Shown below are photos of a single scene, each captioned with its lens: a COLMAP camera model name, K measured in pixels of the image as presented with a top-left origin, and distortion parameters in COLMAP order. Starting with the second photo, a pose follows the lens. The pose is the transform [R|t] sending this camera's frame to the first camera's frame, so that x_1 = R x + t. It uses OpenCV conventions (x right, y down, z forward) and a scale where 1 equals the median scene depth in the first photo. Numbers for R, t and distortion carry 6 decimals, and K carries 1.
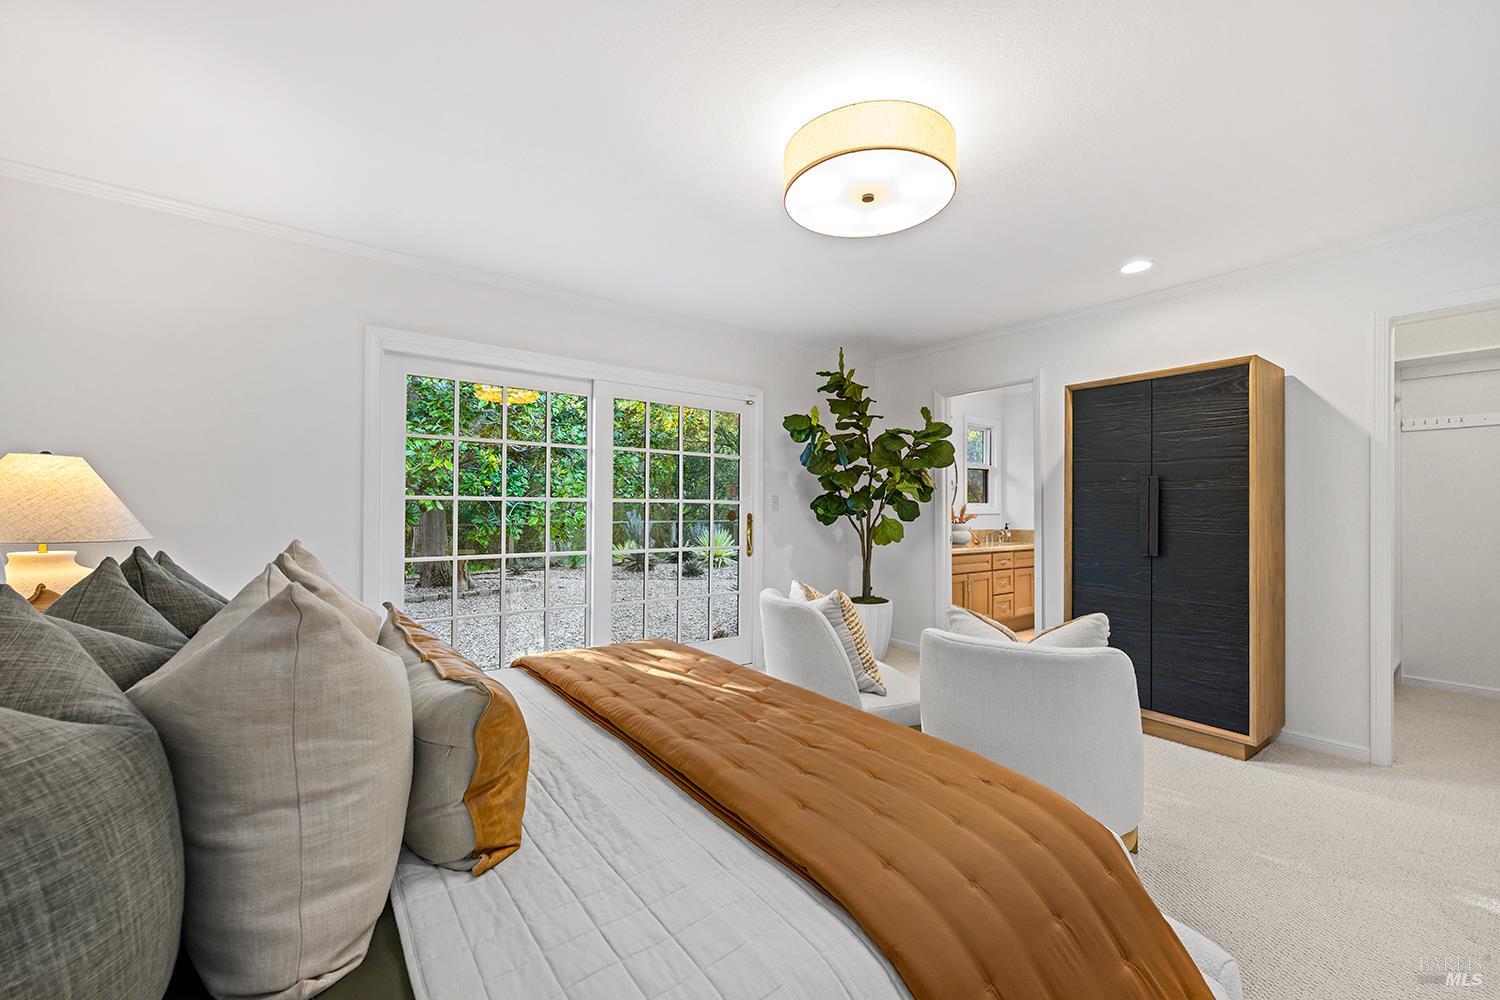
lens RADIAL K [[601.2, 0, 751.0], [0, 601.2, 496.7], [0, 0, 1]] dist [0.000370, 0.000117]
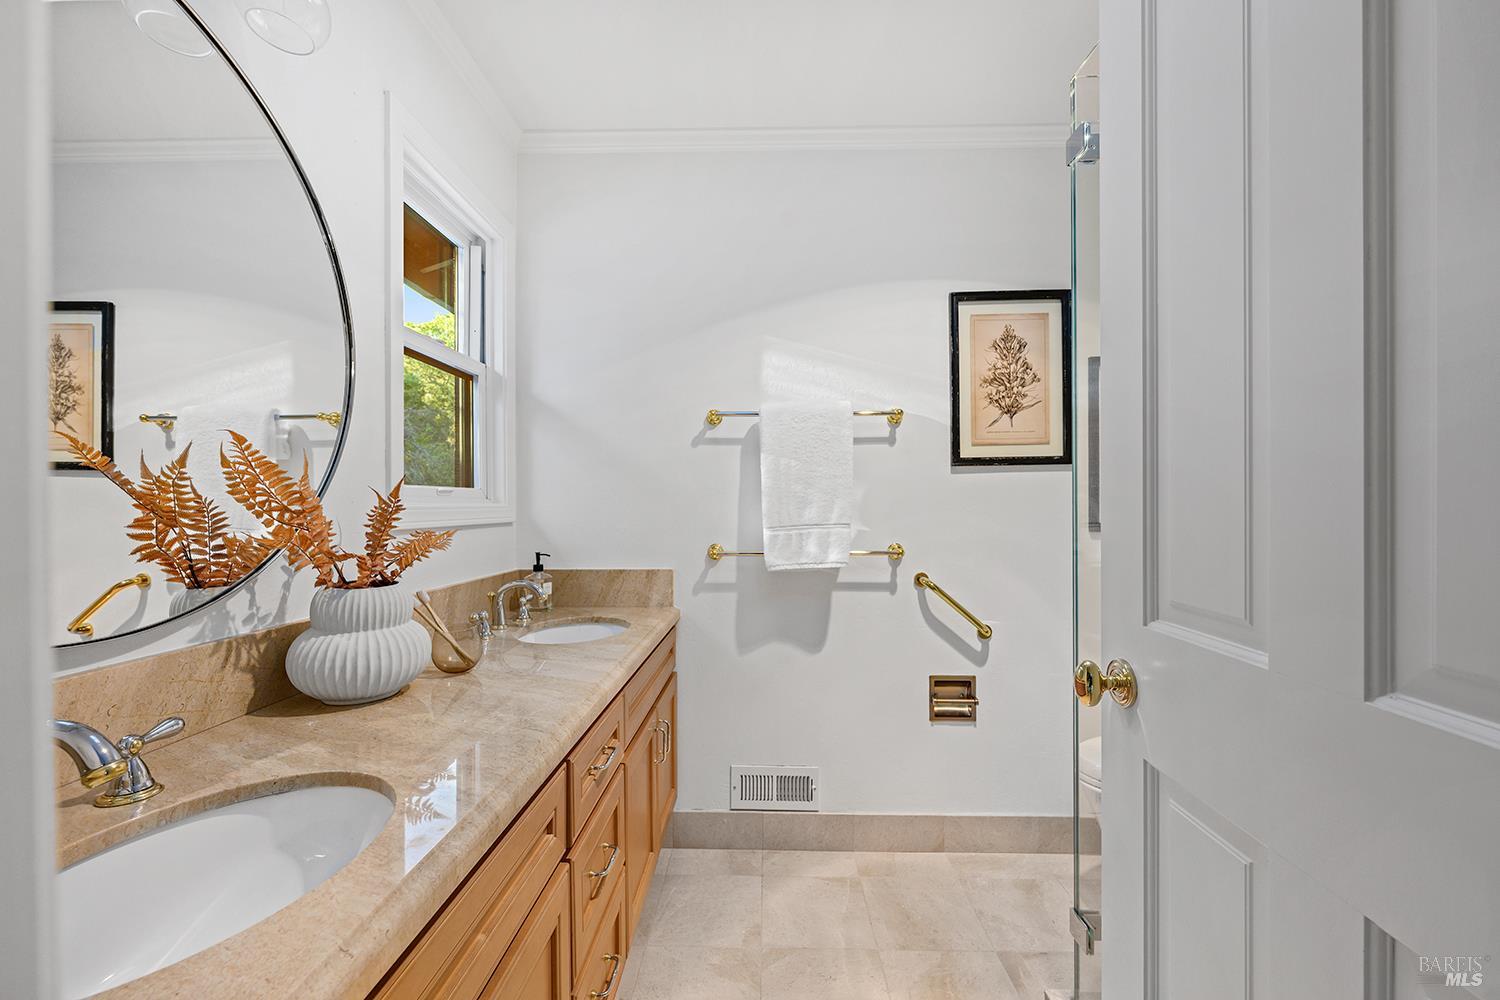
lens RADIAL K [[601.2, 0, 751.0], [0, 601.2, 496.7], [0, 0, 1]] dist [0.000370, 0.000117]
pose [[0.625828, 0.000031, 0.779961, 0.269735], [-0.004242, 0.999985, 0.003363, 0.015196], [-0.779950, -0.005413, 0.625819, 0.770599]]
